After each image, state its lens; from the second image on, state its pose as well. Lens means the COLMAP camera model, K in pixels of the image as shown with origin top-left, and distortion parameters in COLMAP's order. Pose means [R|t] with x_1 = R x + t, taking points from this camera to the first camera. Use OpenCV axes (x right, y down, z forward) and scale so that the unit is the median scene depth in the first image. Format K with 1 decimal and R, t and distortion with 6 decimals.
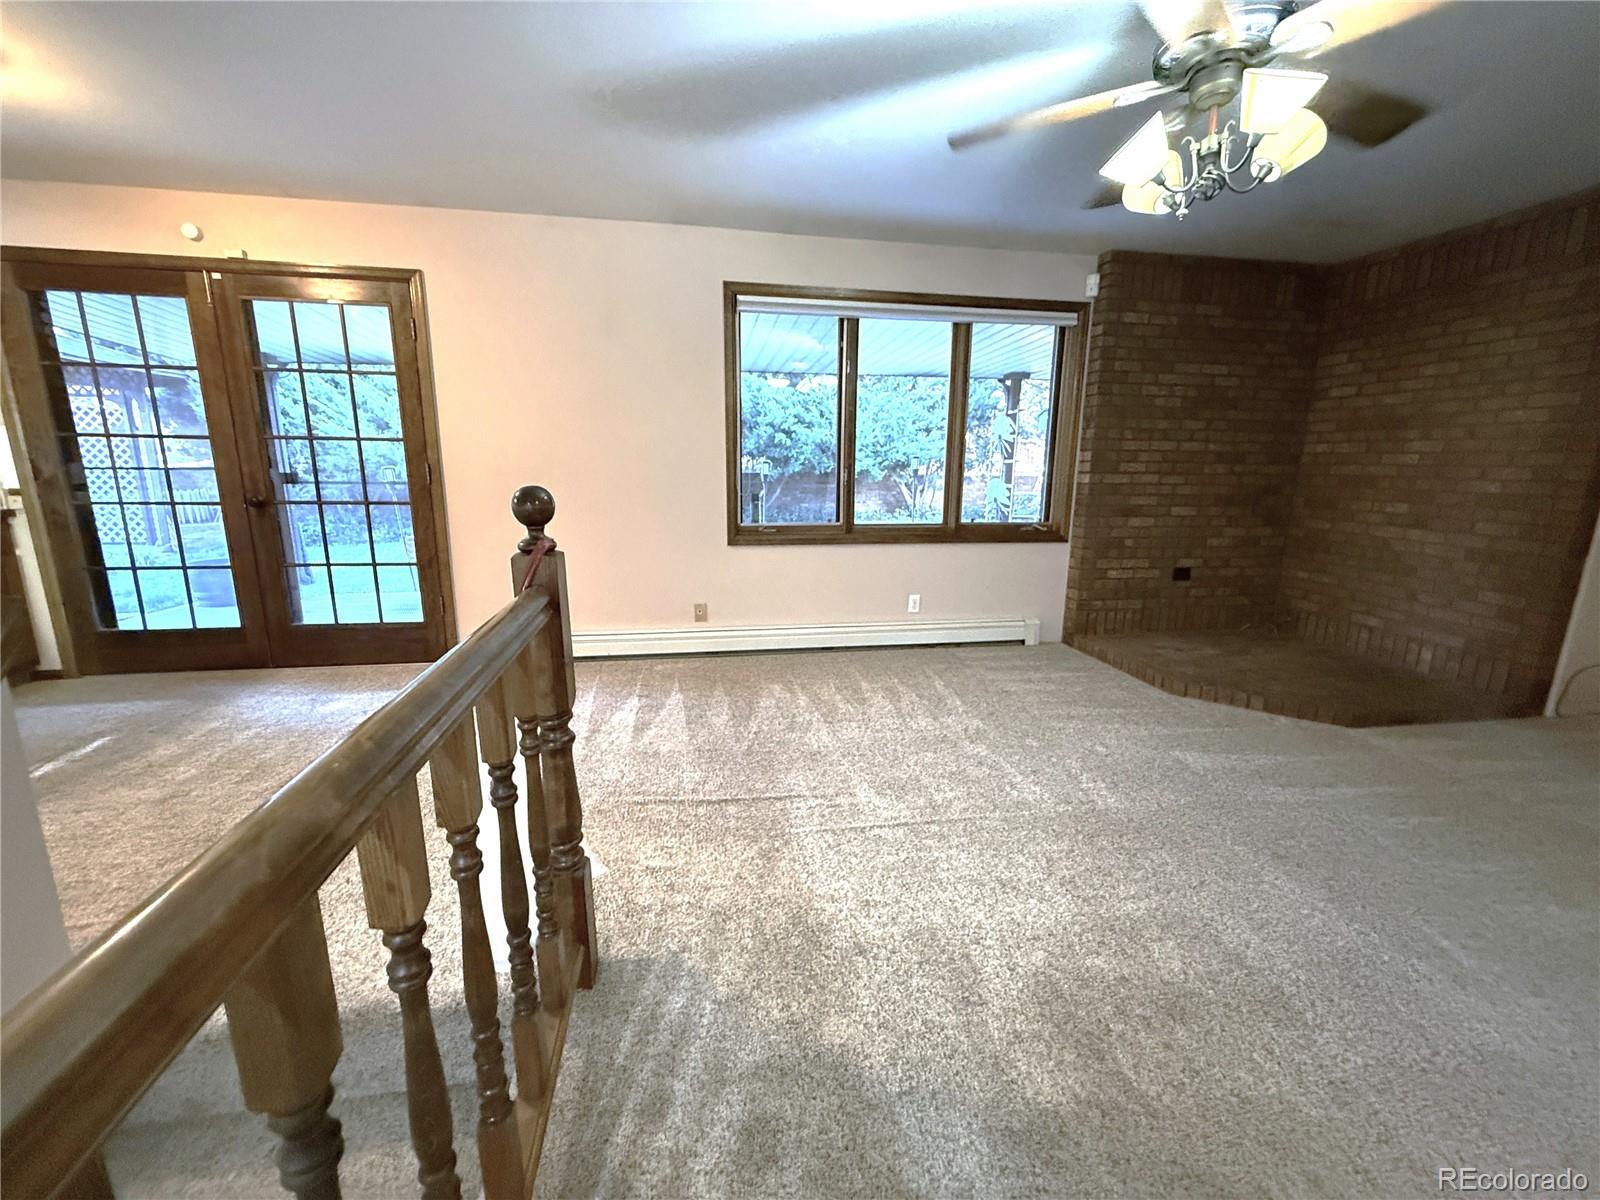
lens RADIAL K [[640.1, 0, 800.8], [0, 640.1, 595.2], [0, 0, 1]] dist [-0.003971, -0.000951]
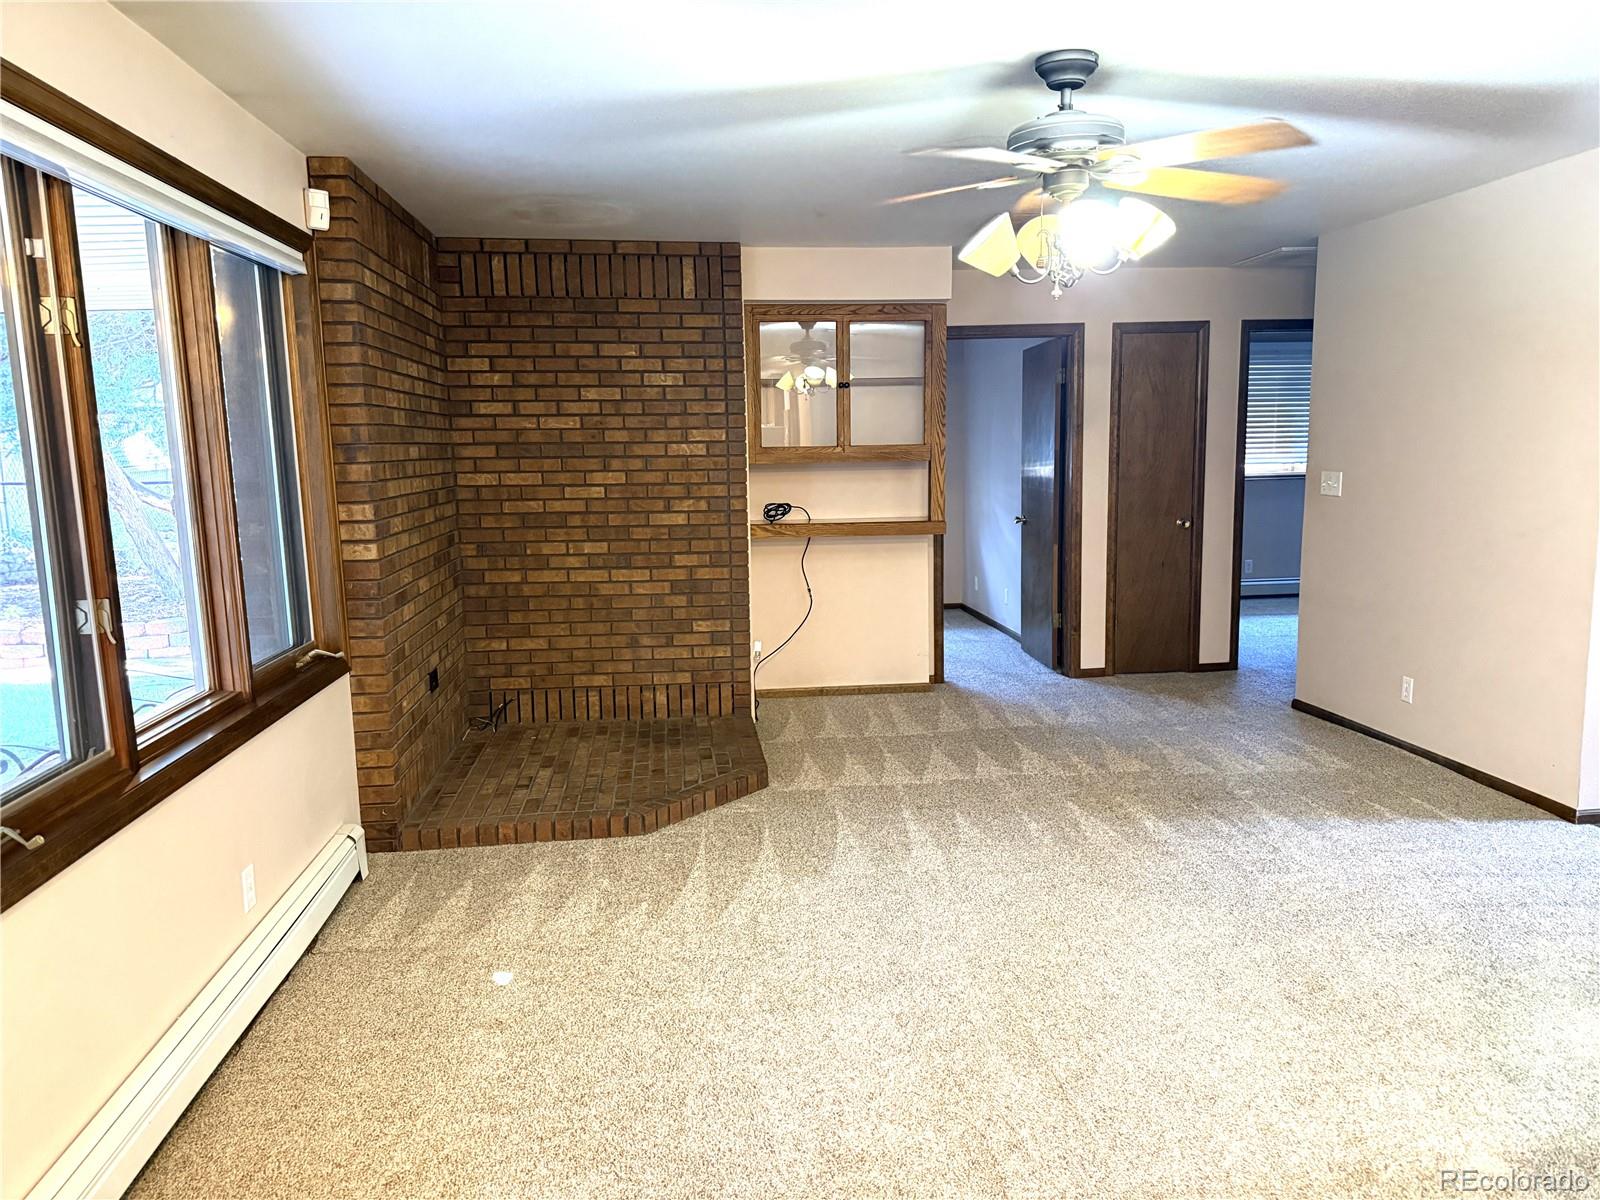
lens RADIAL K [[1112.8, 0, 805.6], [0, 1112.8, 607.1], [0, 0, 1]] dist [0.009797, -0.002011]
pose [[0.030199, -0.155549, 0.987366, -0.545822], [0.212374, 0.966261, 0.145729, -0.211697], [-0.976722, 0.205290, 0.062215, 0.622130]]
